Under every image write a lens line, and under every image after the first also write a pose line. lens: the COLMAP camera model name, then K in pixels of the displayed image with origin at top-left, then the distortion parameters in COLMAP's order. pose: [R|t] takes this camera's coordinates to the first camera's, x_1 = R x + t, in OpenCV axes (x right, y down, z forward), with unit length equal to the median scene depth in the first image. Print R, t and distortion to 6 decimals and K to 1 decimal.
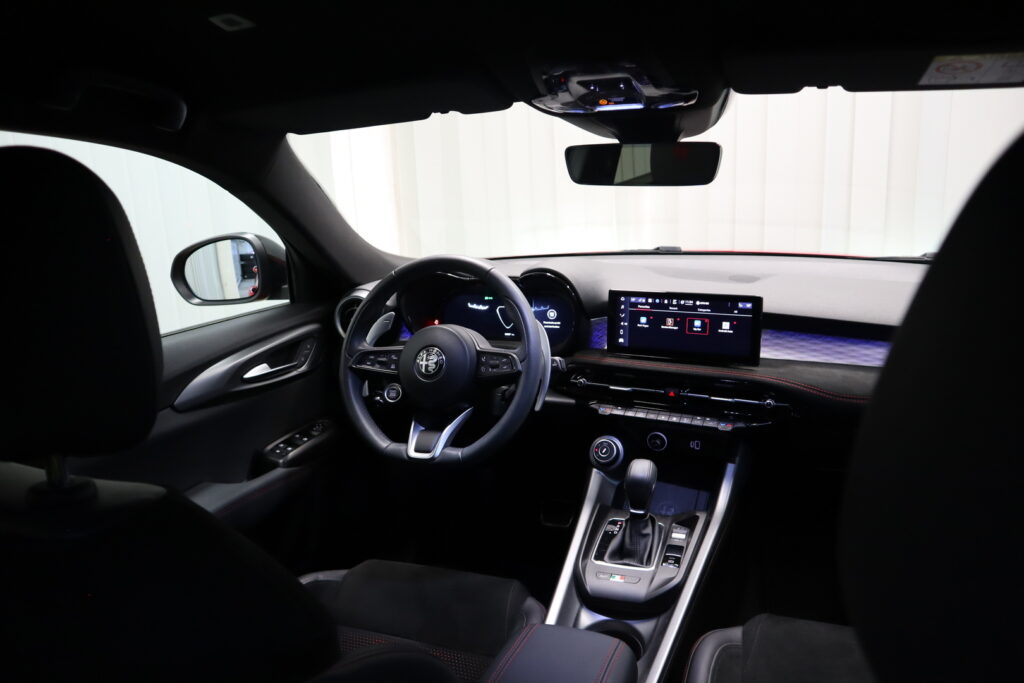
lens RADIAL K [[736.7, 0, 522.1], [0, 736.7, 347.8], [0, 0, 1]] dist [-0.110145, 0.064741]
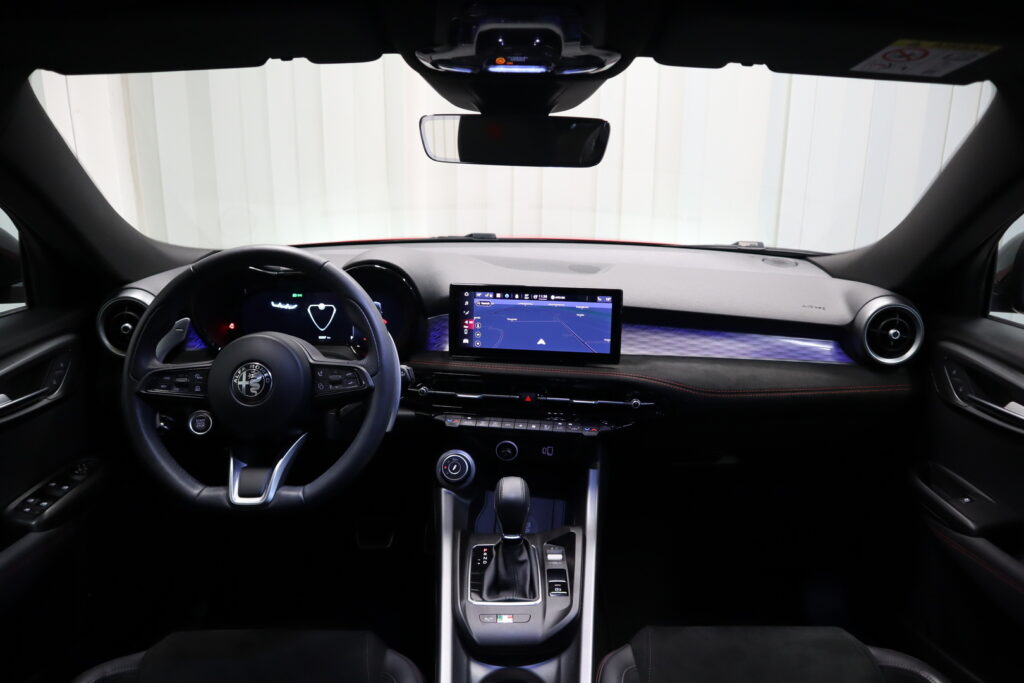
lens RADIAL K [[736.7, 0, 534.9], [0, 736.7, 349.6], [0, 0, 1]] dist [-0.110145, 0.064741]
pose [[0.931369, -0.045561, 0.361215, -0.114527], [0.036277, 0.998815, 0.032445, -0.027096], [-0.362265, -0.017115, 0.931918, 0.155395]]
